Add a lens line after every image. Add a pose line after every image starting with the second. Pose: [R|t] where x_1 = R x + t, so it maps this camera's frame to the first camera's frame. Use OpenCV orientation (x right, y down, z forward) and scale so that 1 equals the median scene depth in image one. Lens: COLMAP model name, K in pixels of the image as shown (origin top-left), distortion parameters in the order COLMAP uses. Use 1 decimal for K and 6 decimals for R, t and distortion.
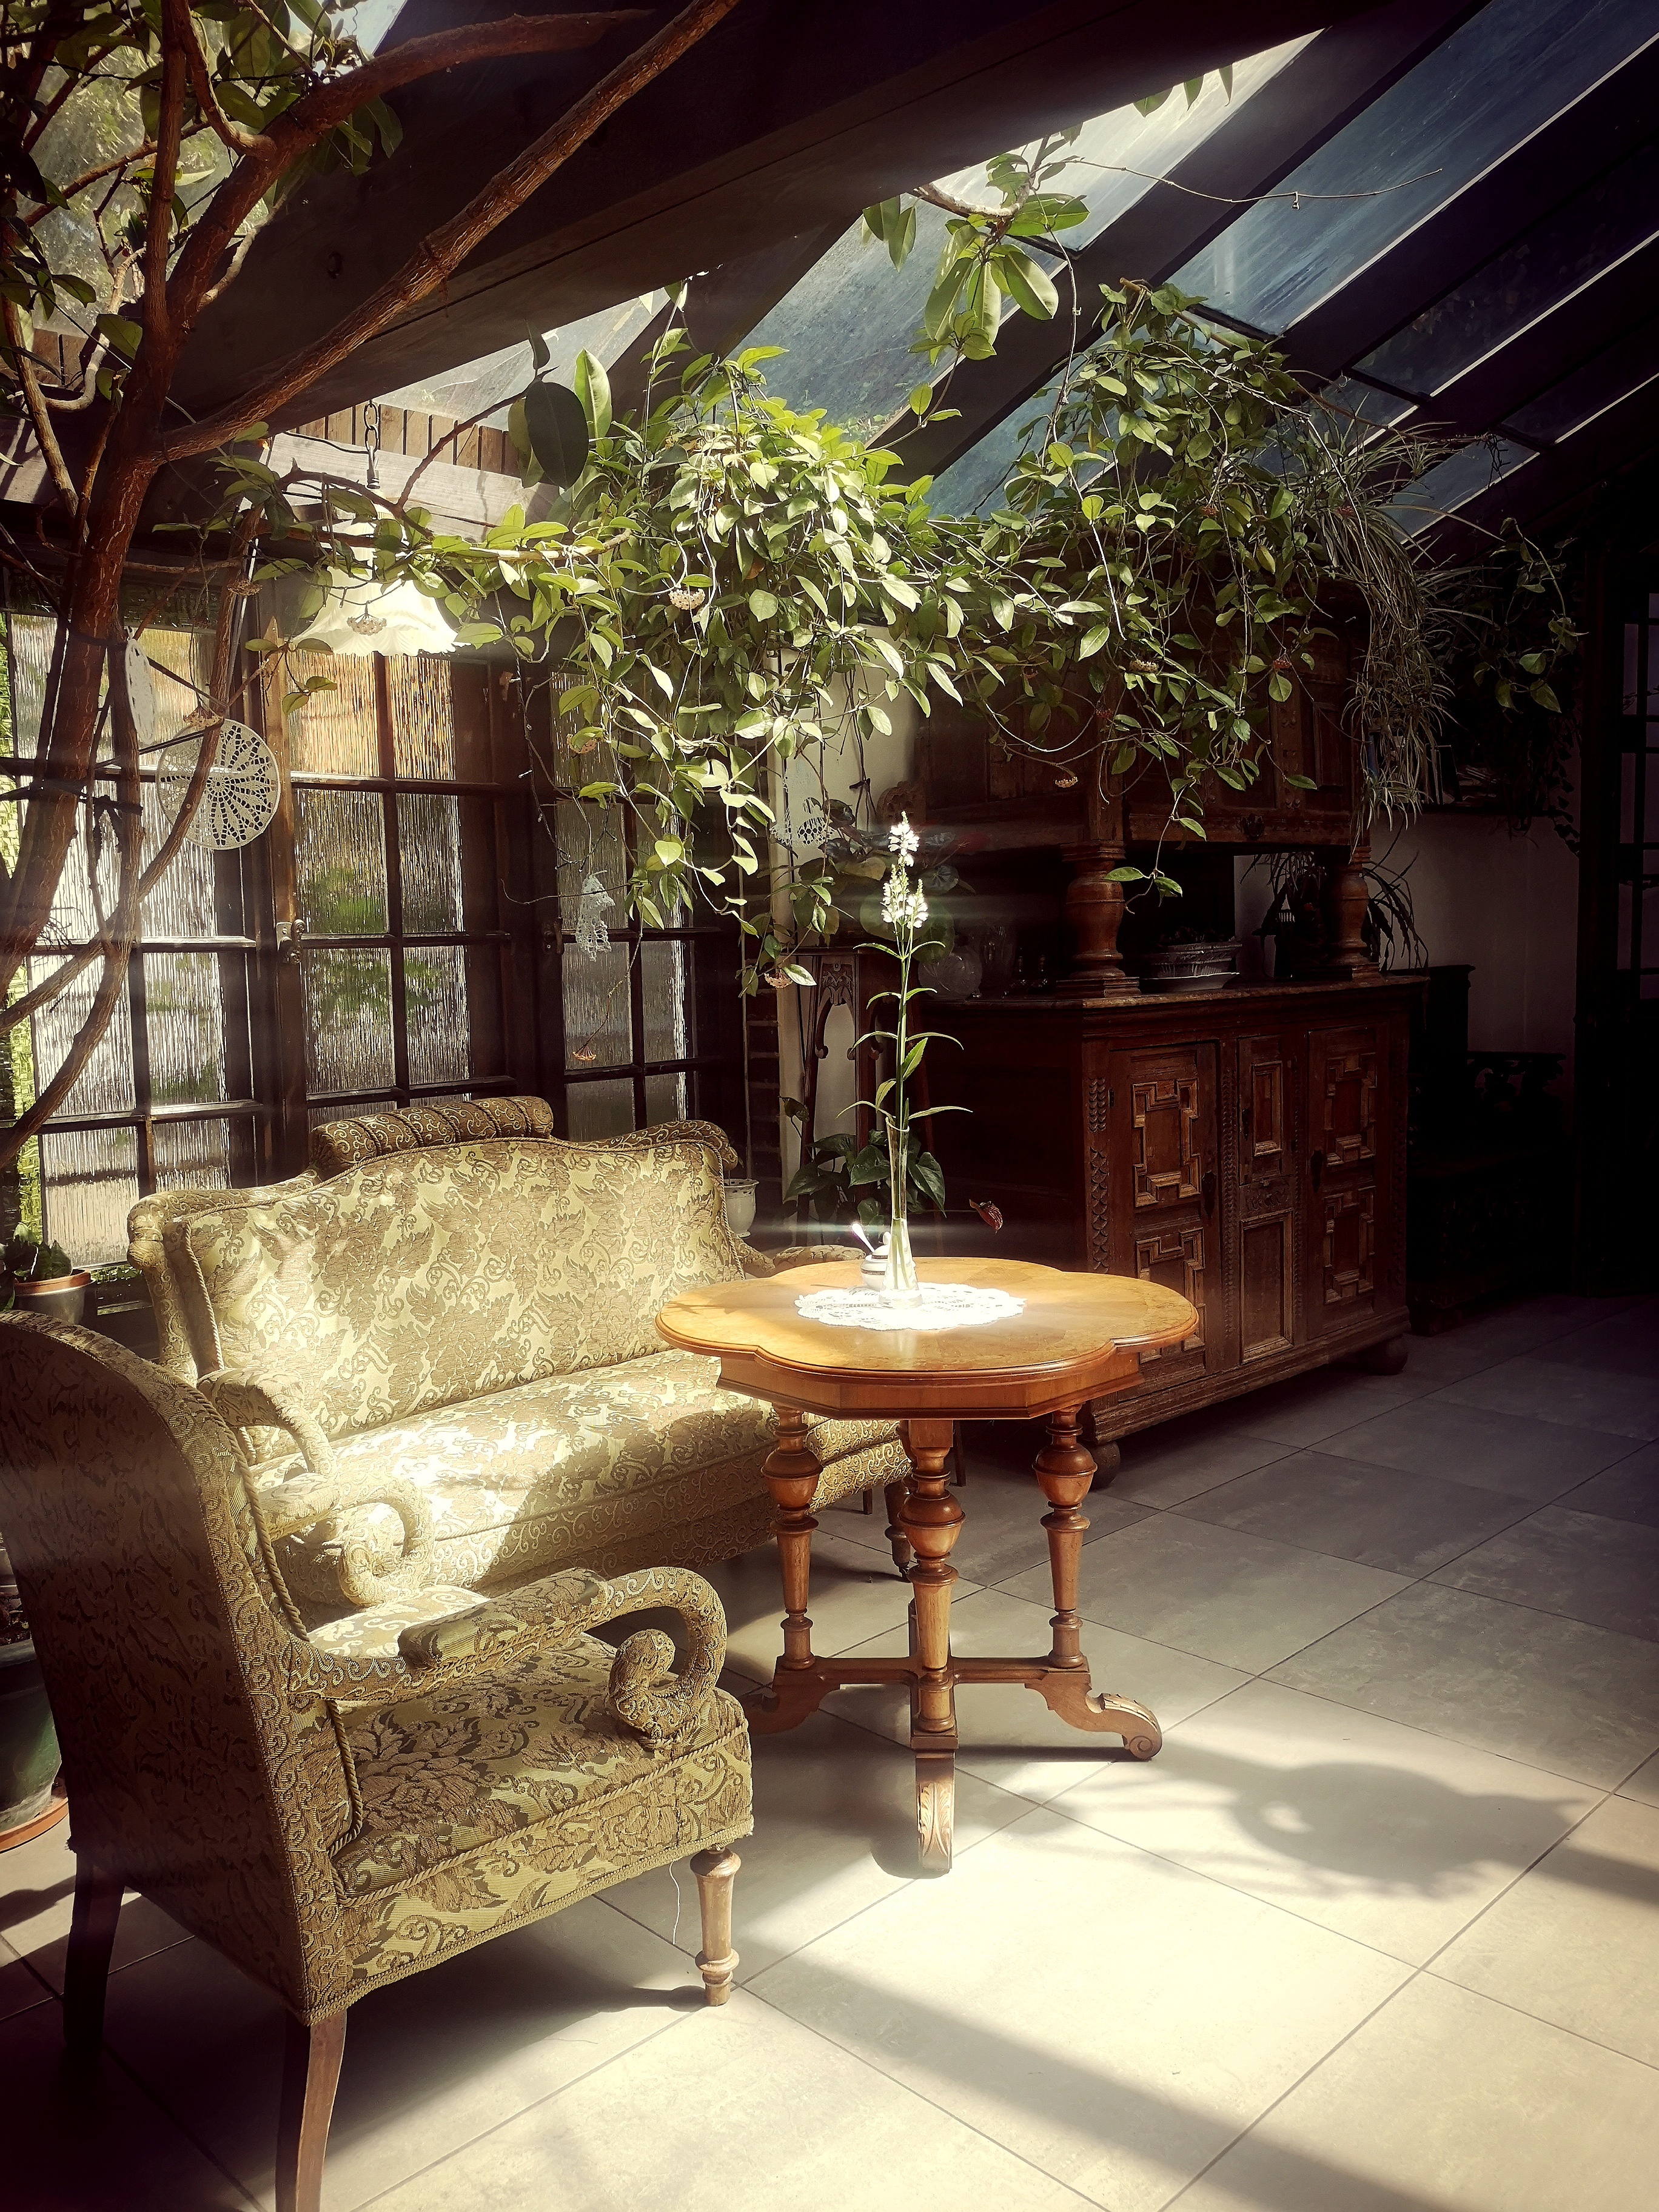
lens RADIAL K [[1732.7, 0, 829.5], [0, 1732.7, 1106.0], [0, 0, 1]] dist [0.095029, -0.309840]
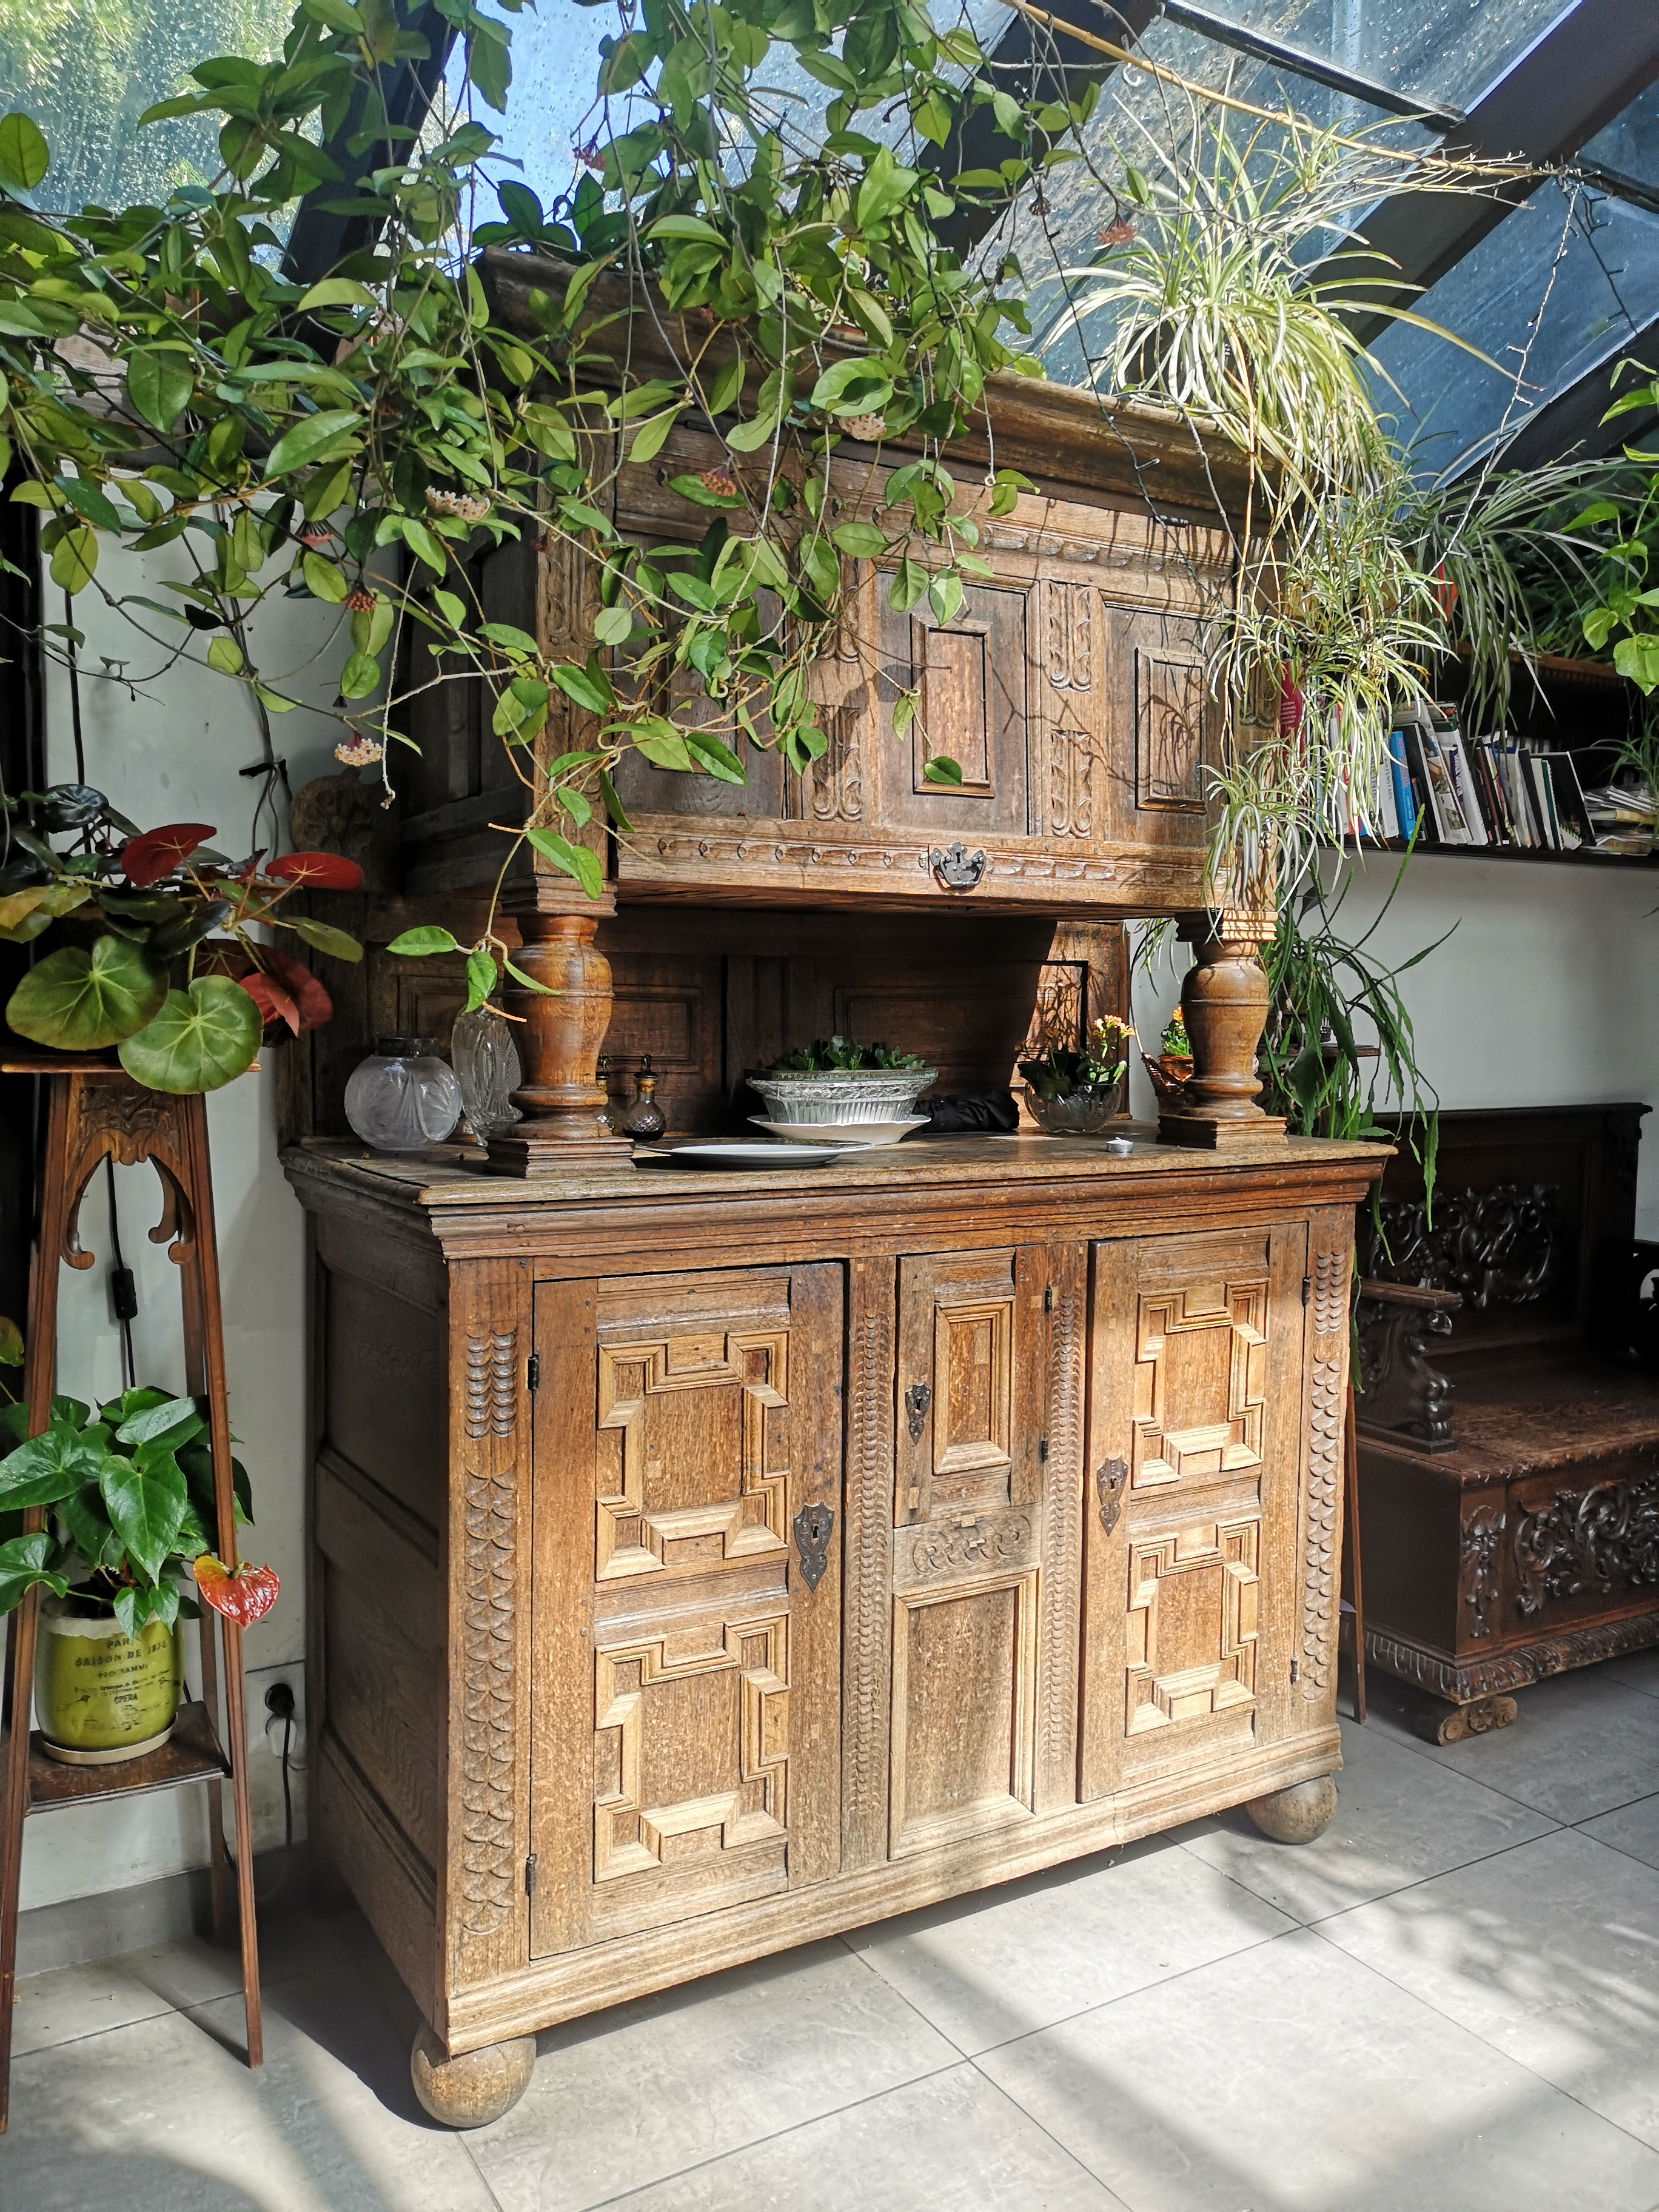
lens RADIAL K [[1732.7, 0, 829.5], [0, 1732.7, 1106.0], [0, 0, 1]] dist [0.095029, -0.309840]
pose [[0.974227, 0.059033, -0.217708, 0.298980], [-0.065680, 0.997566, -0.023417, -0.063834], [0.215795, 0.037113, 0.975733, 0.434996]]
